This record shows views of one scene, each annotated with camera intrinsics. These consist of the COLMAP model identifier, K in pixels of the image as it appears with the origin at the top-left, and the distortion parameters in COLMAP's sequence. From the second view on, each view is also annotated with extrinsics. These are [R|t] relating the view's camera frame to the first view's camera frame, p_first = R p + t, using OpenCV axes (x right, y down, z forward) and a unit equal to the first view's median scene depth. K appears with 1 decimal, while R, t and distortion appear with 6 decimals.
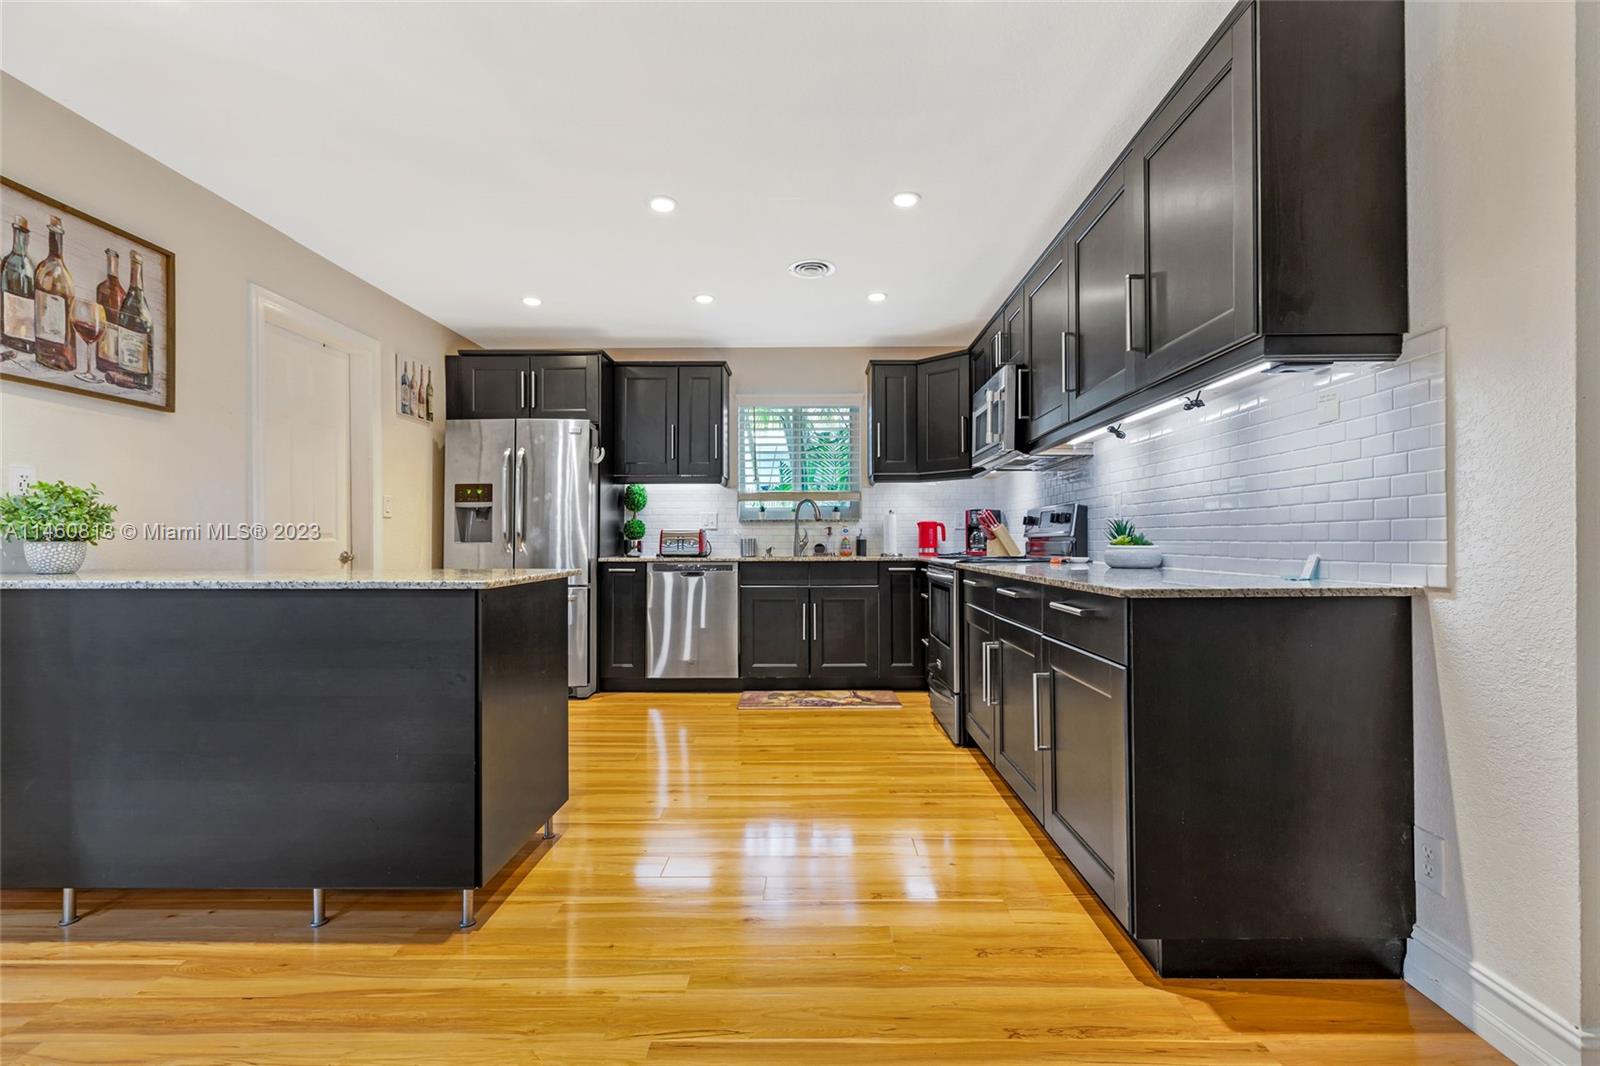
lens RADIAL K [[728.4, 0, 794.0], [0, 728.4, 531.8], [0, 0, 1]] dist [0.007277, -0.002498]
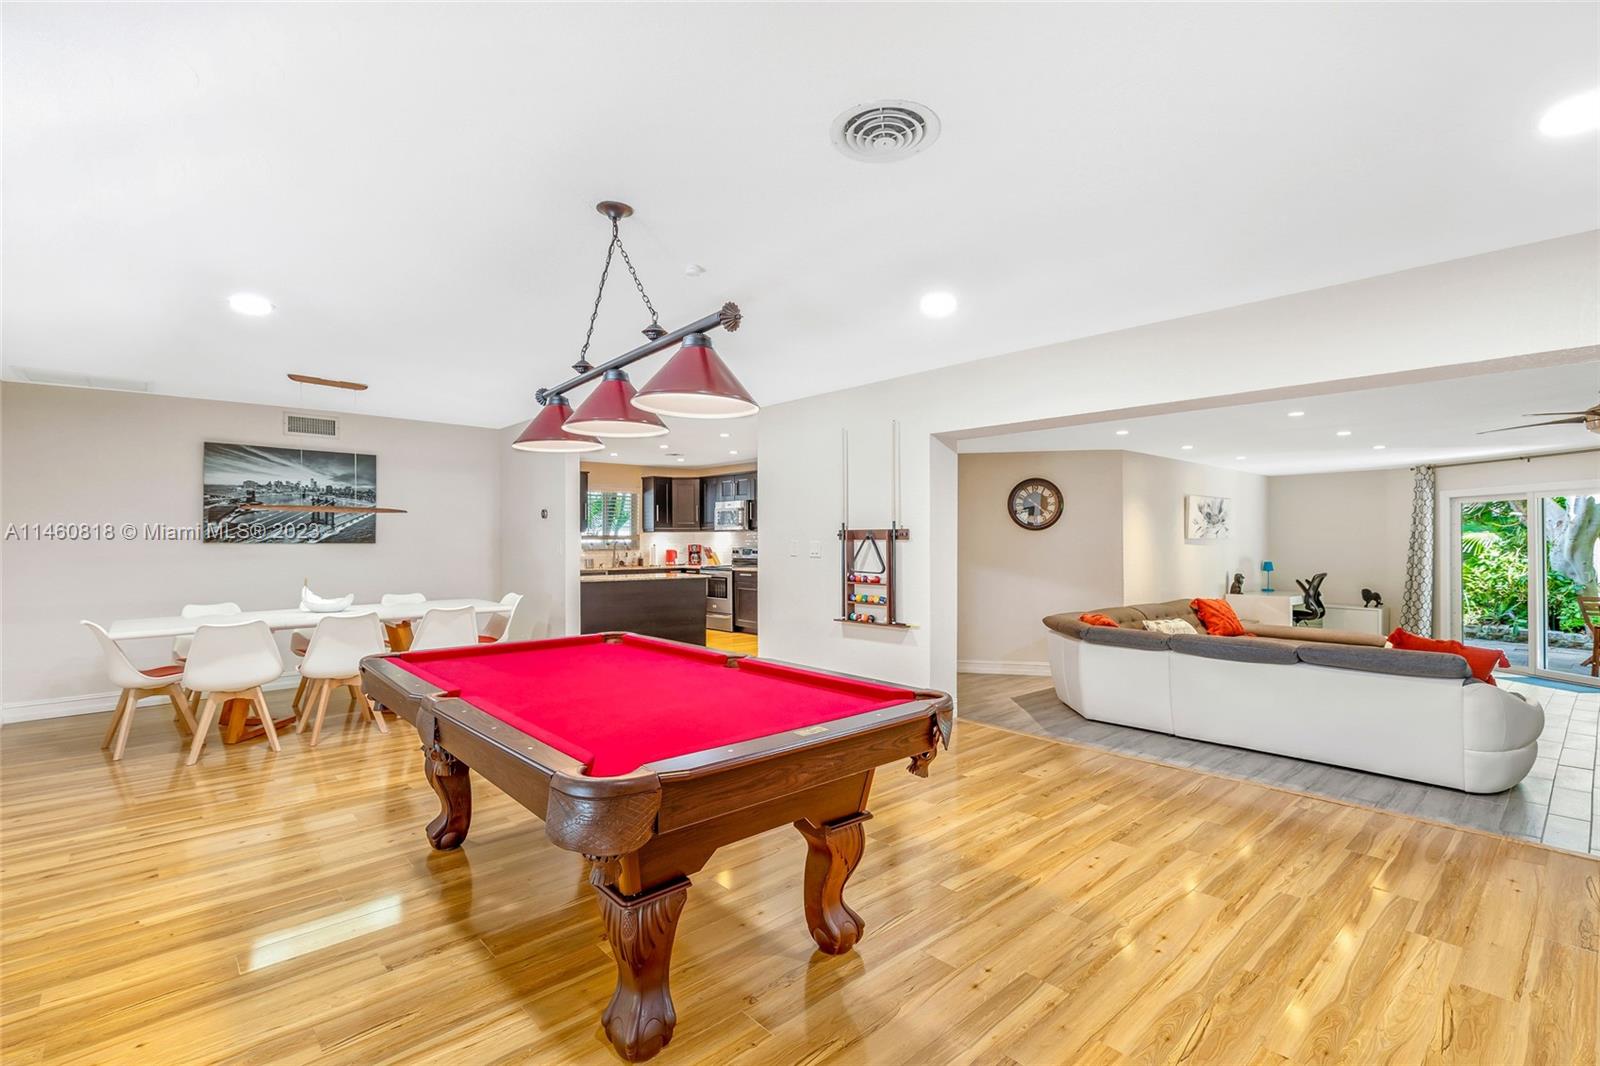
lens RADIAL K [[767.8, 0, 846.1], [0, 767.8, 545.7], [0, 0, 1]] dist [0.003635, 0.000101]
pose [[0.708251, -0.002813, 0.705955, -1.160273], [-0.008877, 0.999878, 0.012891, -0.066212], [-0.705905, -0.015397, 0.708139, -1.079475]]
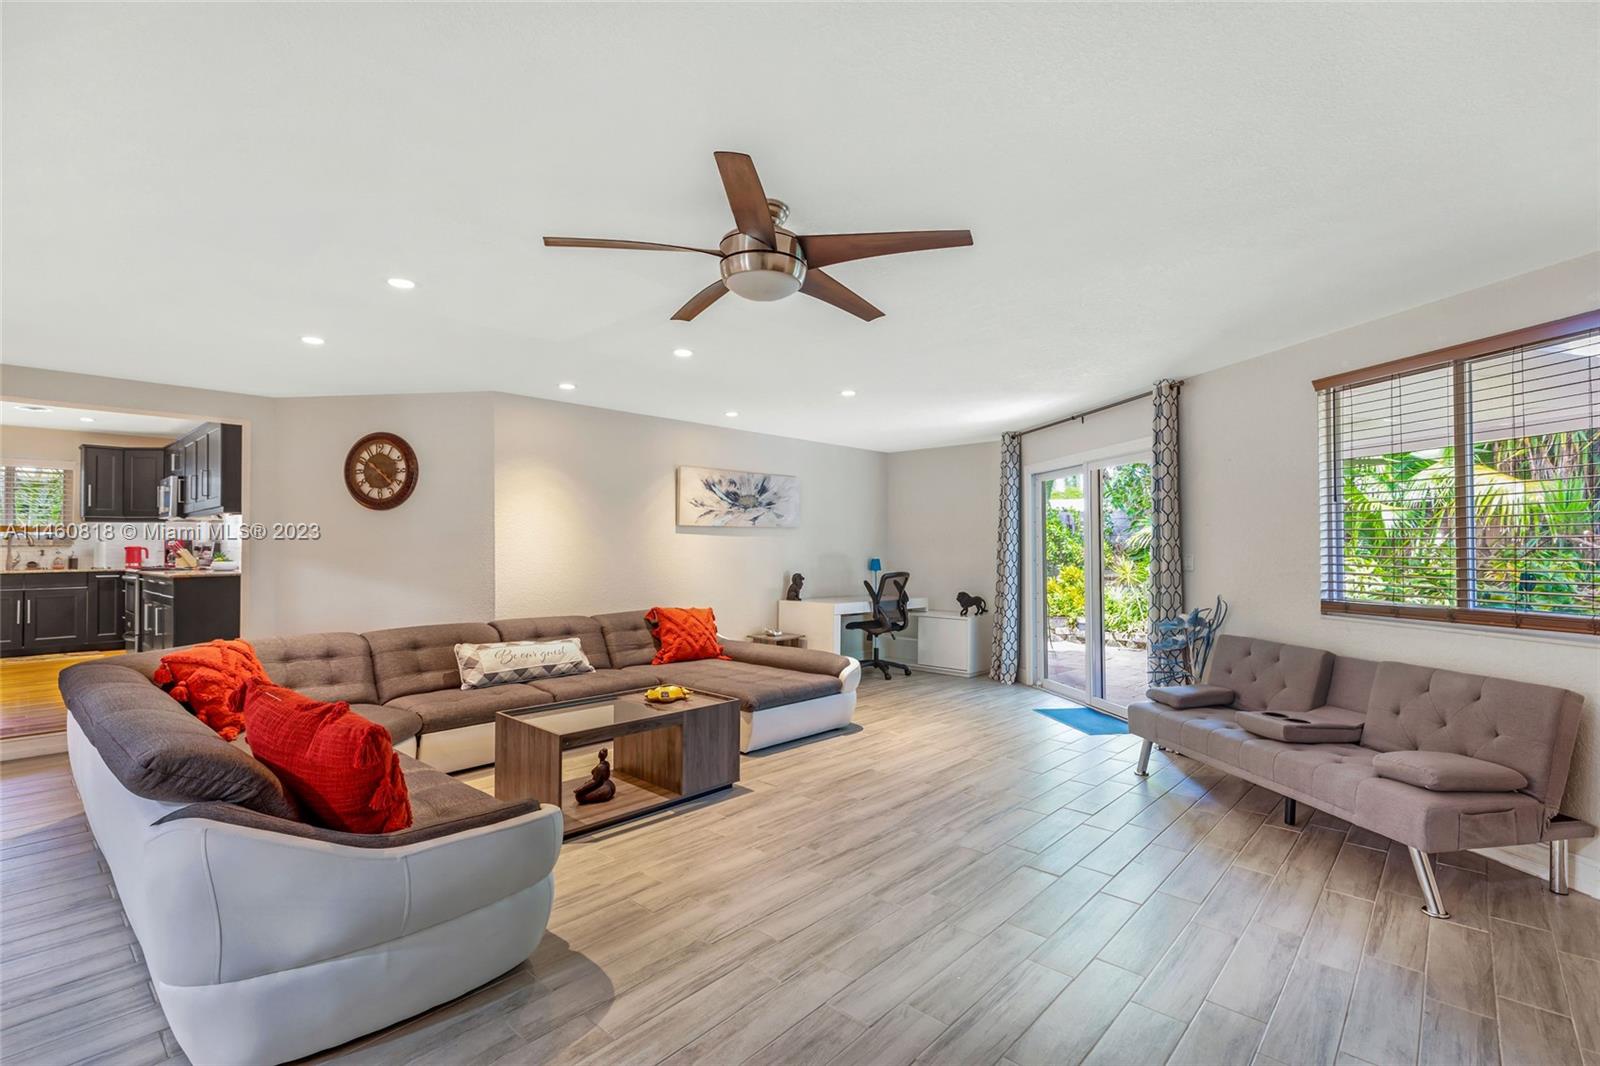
lens RADIAL K [[728.4, 0, 857.2], [0, 728.4, 539.1], [0, 0, 1]] dist [0.007277, -0.002498]
pose [[0.623935, 0.007538, 0.781440, -0.091486], [-0.007851, 0.999963, -0.003377, -0.041474], [-0.781437, -0.004028, 0.623971, -1.391442]]
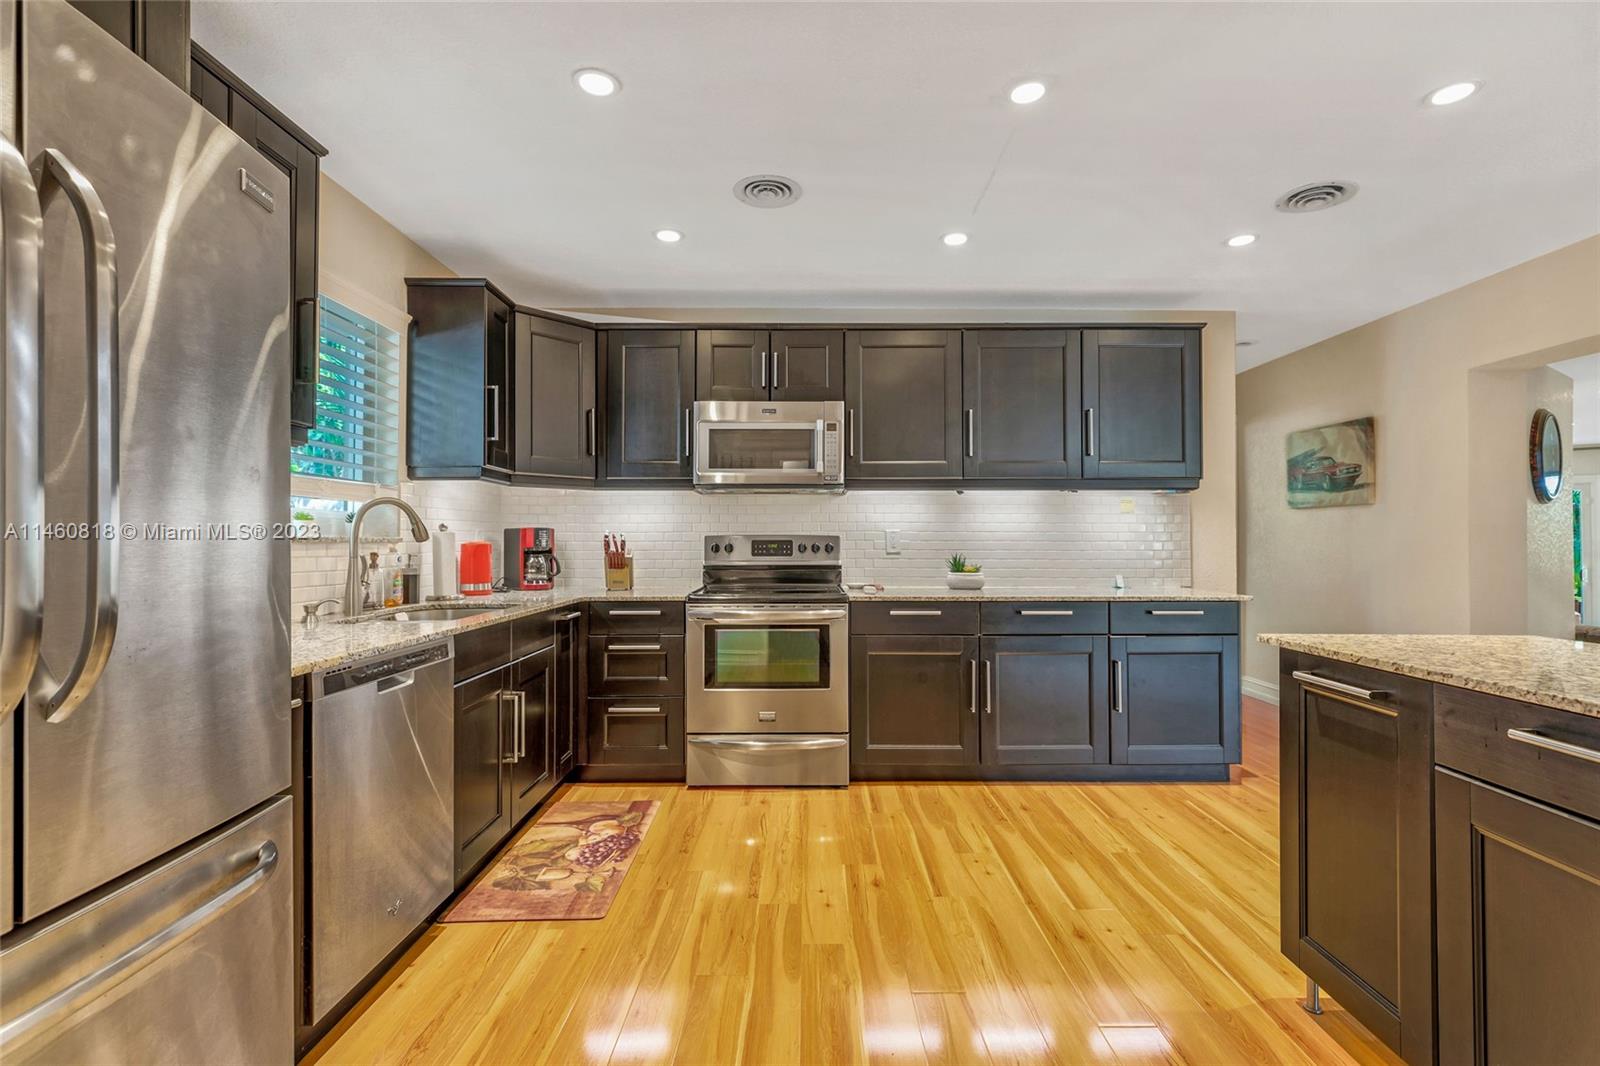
lens RADIAL K [[728.4, 0, 807.2], [0, 728.4, 532.7], [0, 0, 1]] dist [0.007277, -0.002498]
pose [[-0.030166, 0.018301, 0.999377, -0.537963], [-0.012139, 0.999752, -0.018674, -0.016321], [-0.999471, -0.012695, -0.029936, 0.788051]]
